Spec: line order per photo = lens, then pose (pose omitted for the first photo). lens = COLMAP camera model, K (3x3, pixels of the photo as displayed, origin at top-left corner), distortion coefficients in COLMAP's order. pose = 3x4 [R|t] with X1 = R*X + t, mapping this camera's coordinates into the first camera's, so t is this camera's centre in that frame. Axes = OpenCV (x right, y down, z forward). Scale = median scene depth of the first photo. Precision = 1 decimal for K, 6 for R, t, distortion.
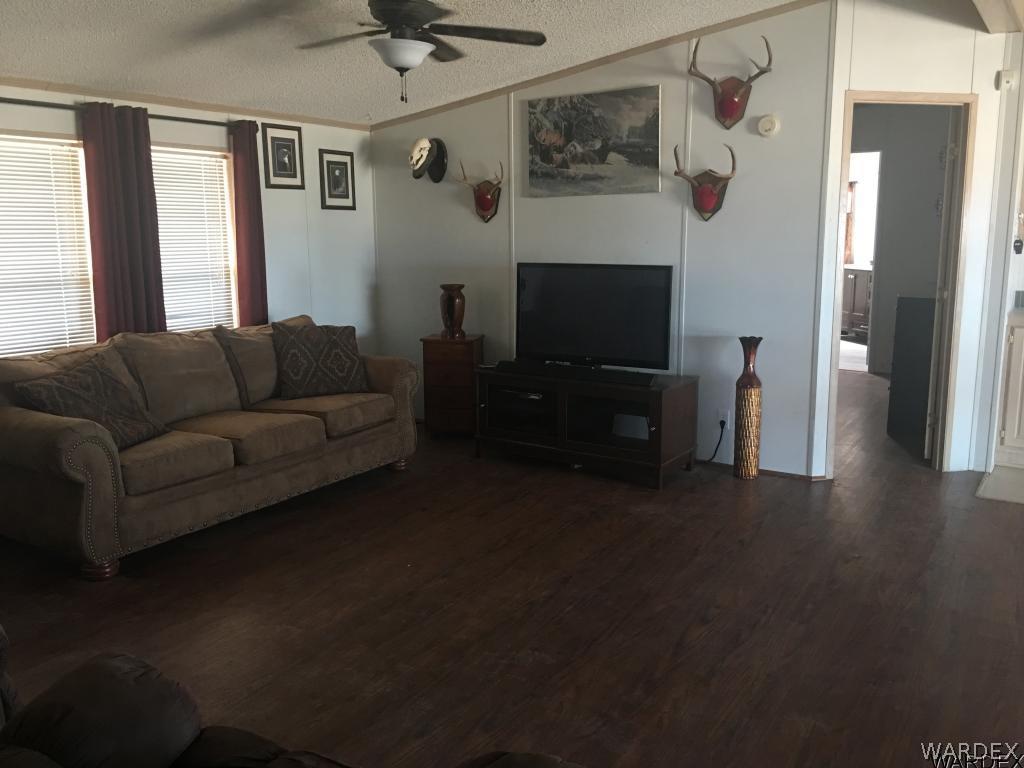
lens RADIAL K [[868.2, 0, 505.7], [0, 868.2, 375.9], [0, 0, 1]] dist [0.083522, -0.121987]
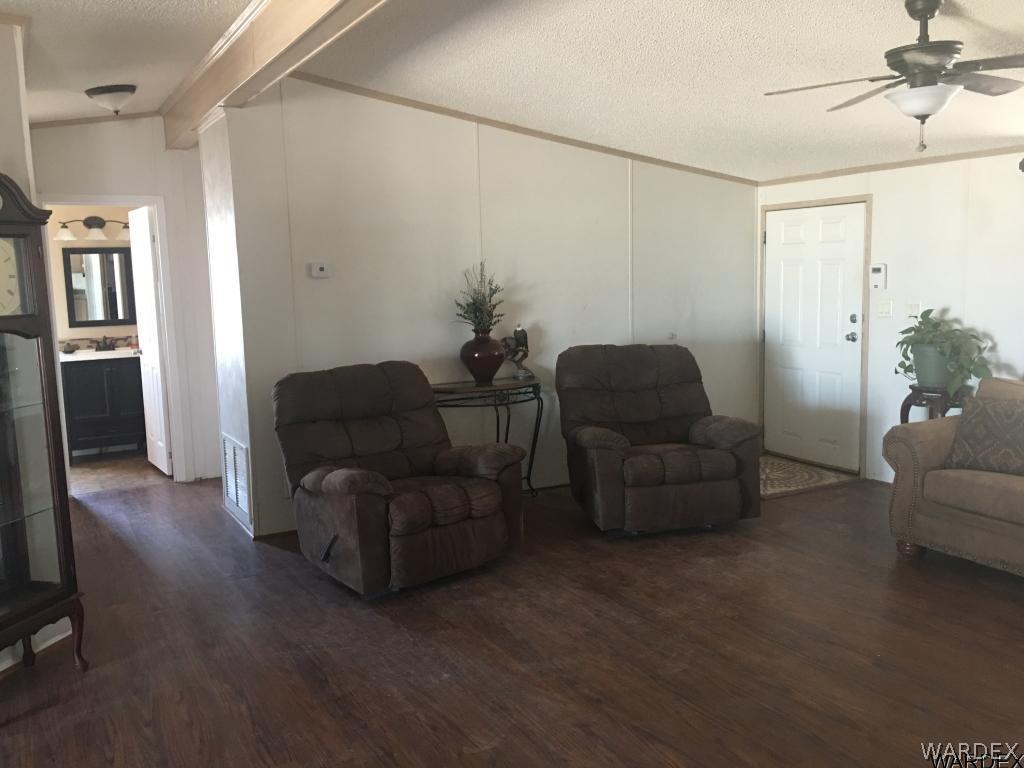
lens RADIAL K [[868.2, 0, 505.7], [0, 868.2, 375.9], [0, 0, 1]] dist [0.083522, -0.121987]
pose [[-0.466543, 0.135095, -0.874121, 1.101257], [-0.114879, 0.970641, 0.211326, -0.267364], [0.877007, 0.199011, -0.437326, 1.256413]]
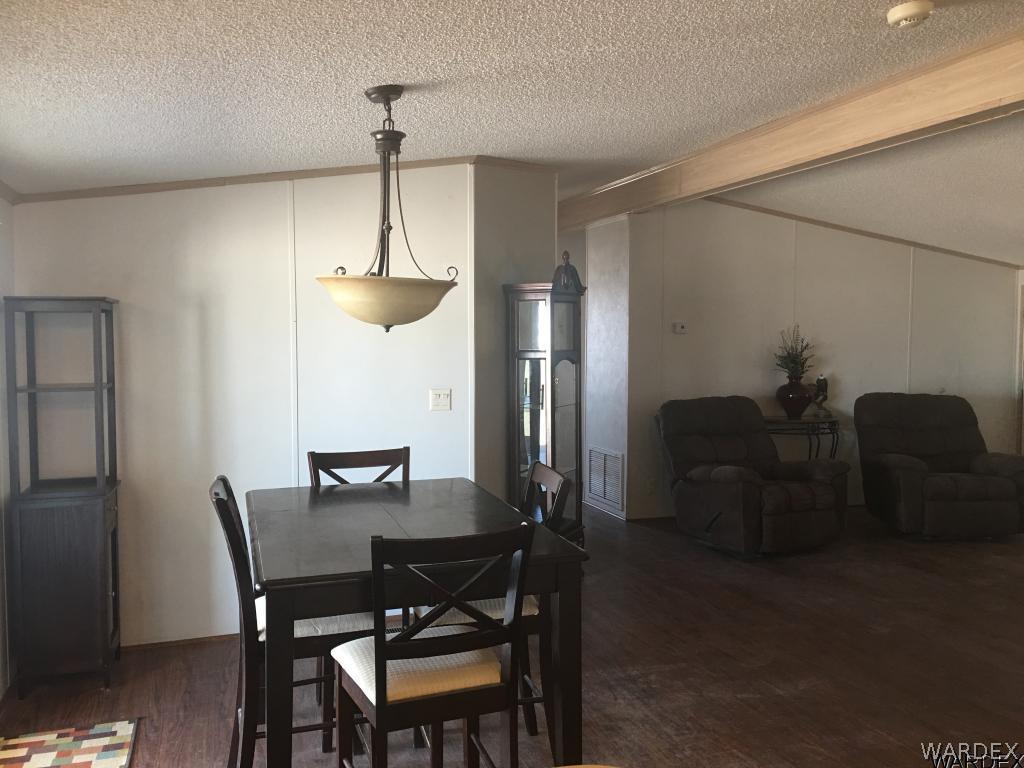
lens RADIAL K [[868.2, 0, 505.7], [0, 868.2, 375.9], [0, 0, 1]] dist [0.083522, -0.121987]
pose [[-0.622087, 0.051242, -0.781269, 1.920541], [-0.127100, 0.978011, 0.165350, -0.266249], [0.772563, 0.202161, -0.601895, 1.218531]]
